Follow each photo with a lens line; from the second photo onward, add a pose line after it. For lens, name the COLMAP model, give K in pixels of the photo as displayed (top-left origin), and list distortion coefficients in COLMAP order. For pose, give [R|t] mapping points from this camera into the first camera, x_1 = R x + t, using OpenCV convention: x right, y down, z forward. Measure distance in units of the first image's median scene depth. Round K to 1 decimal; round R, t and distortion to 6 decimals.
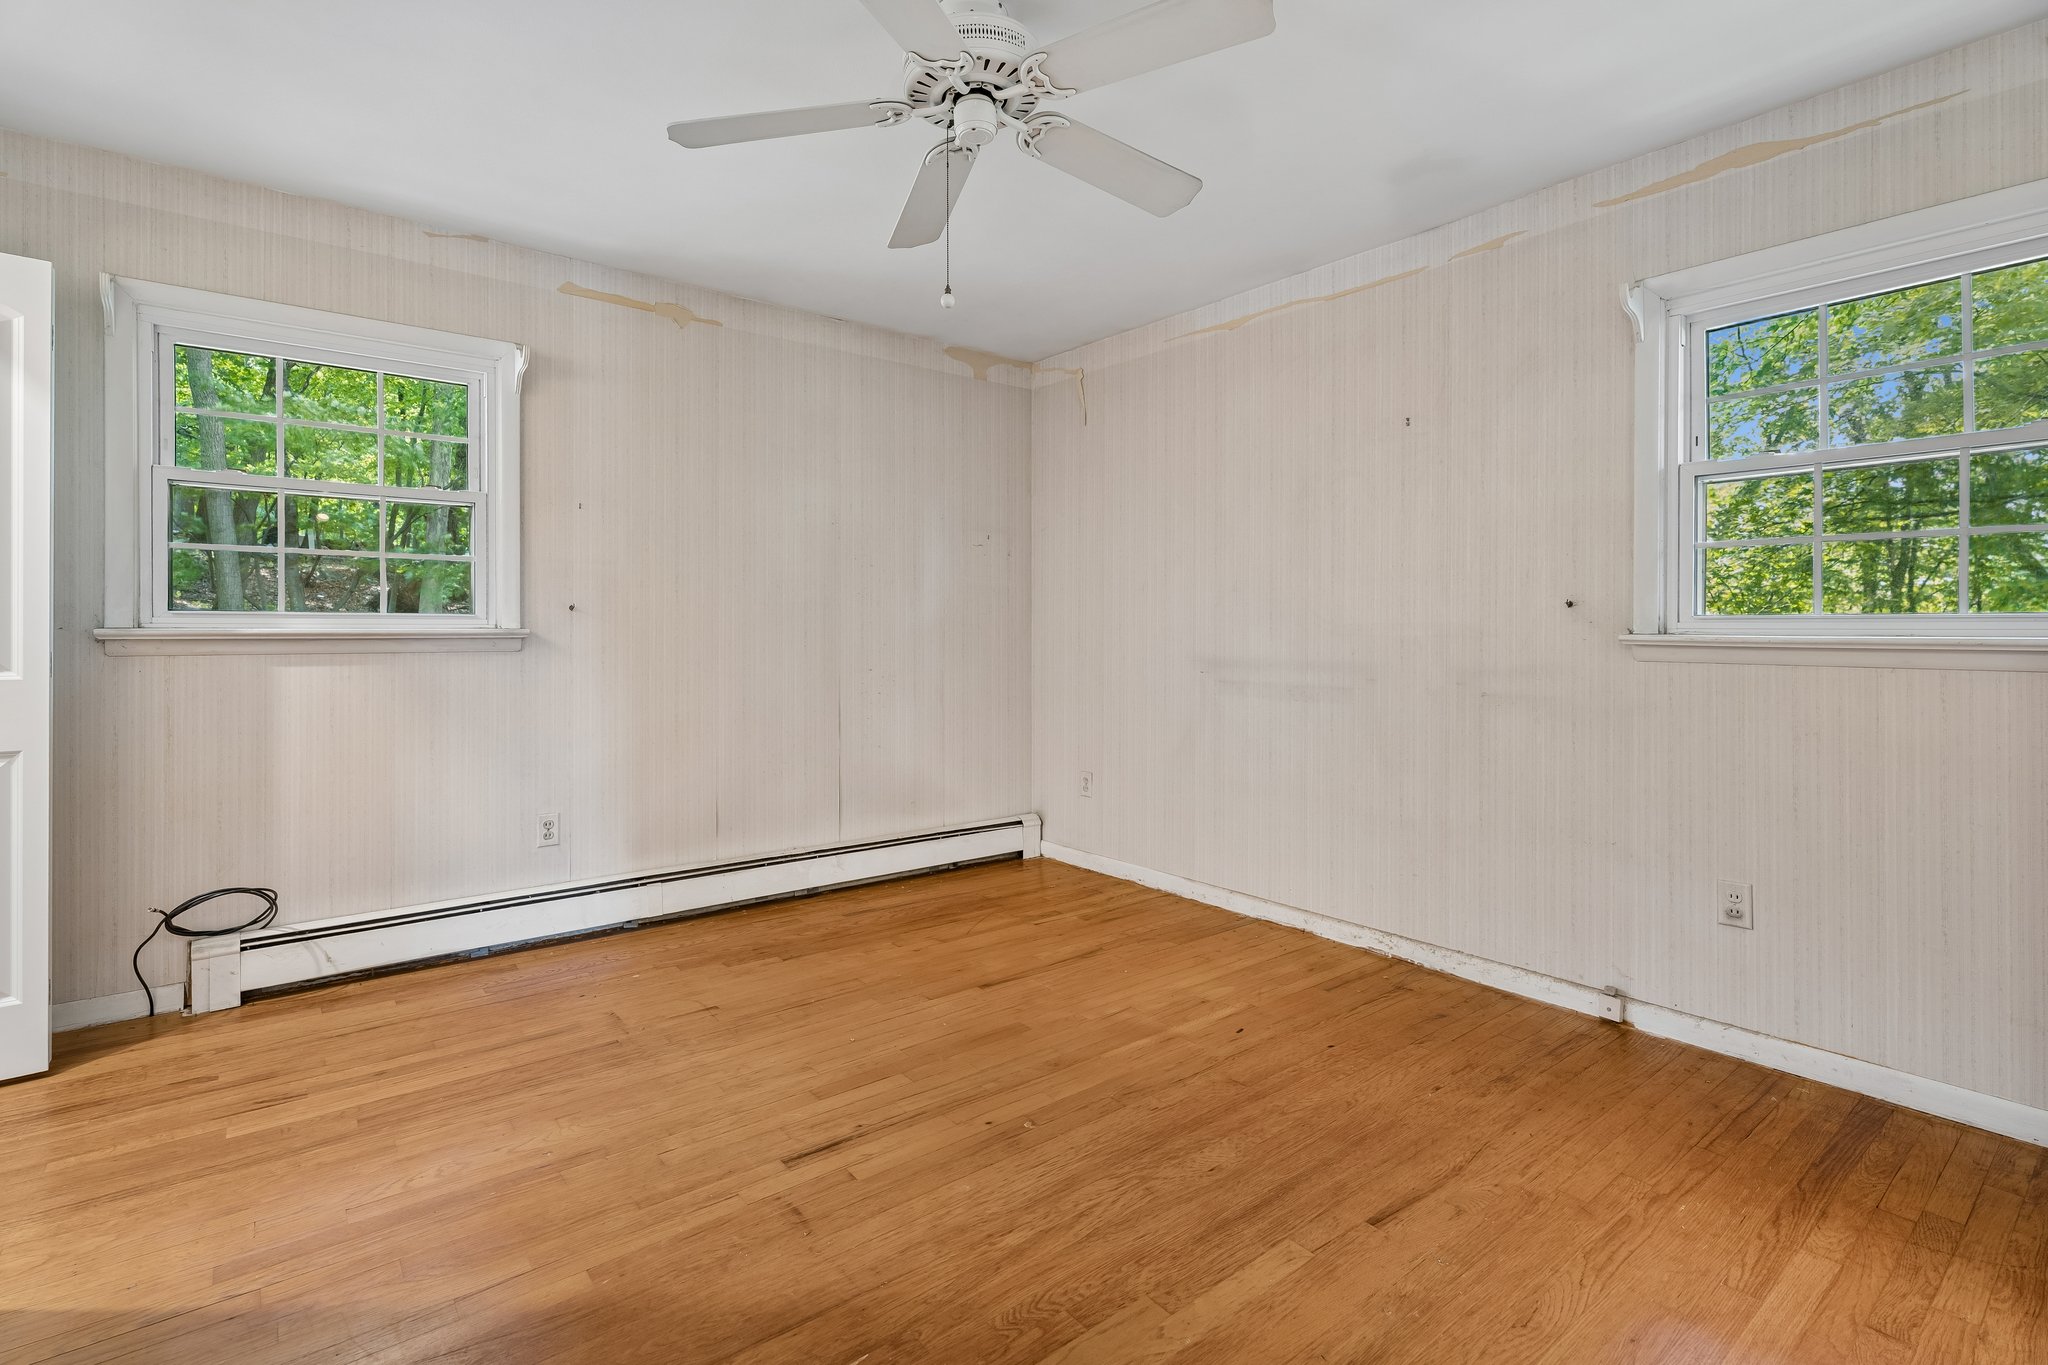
lens RADIAL K [[935.2, 0, 1020.9], [0, 935.2, 623.4], [0, 0, 1]] dist [0.002733, 0.000428]
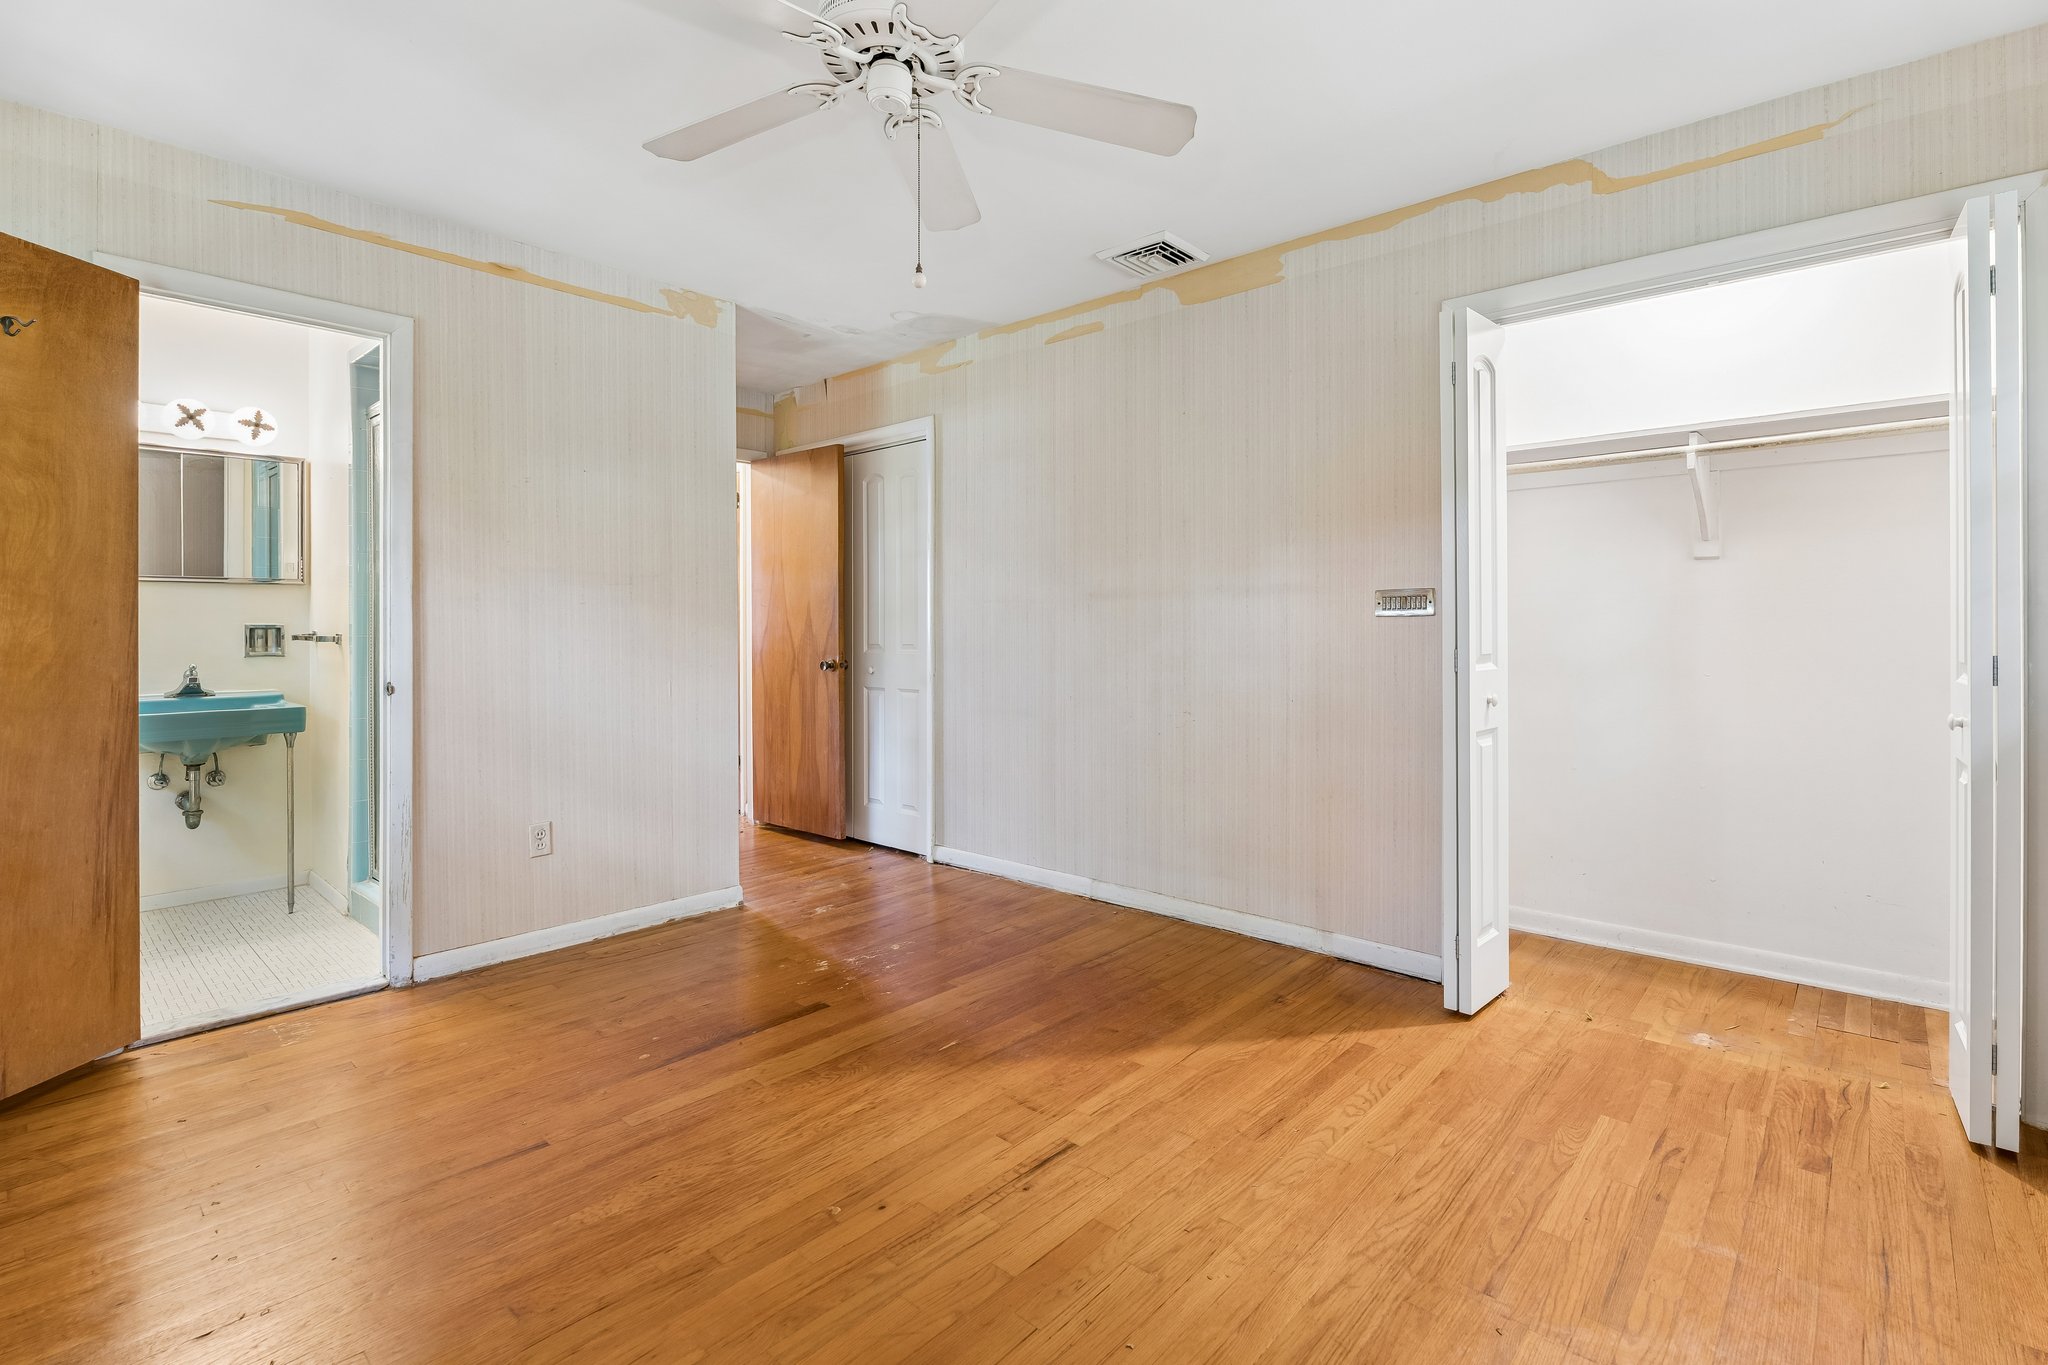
lens RADIAL K [[935.2, 0, 1020.9], [0, 935.2, 623.4], [0, 0, 1]] dist [0.002733, 0.000428]
pose [[-0.987071, -0.000547, -0.160280, -0.024505], [0.002323, 0.999840, -0.017721, 0.006535], [0.160264, -0.017864, -0.986913, 2.075171]]
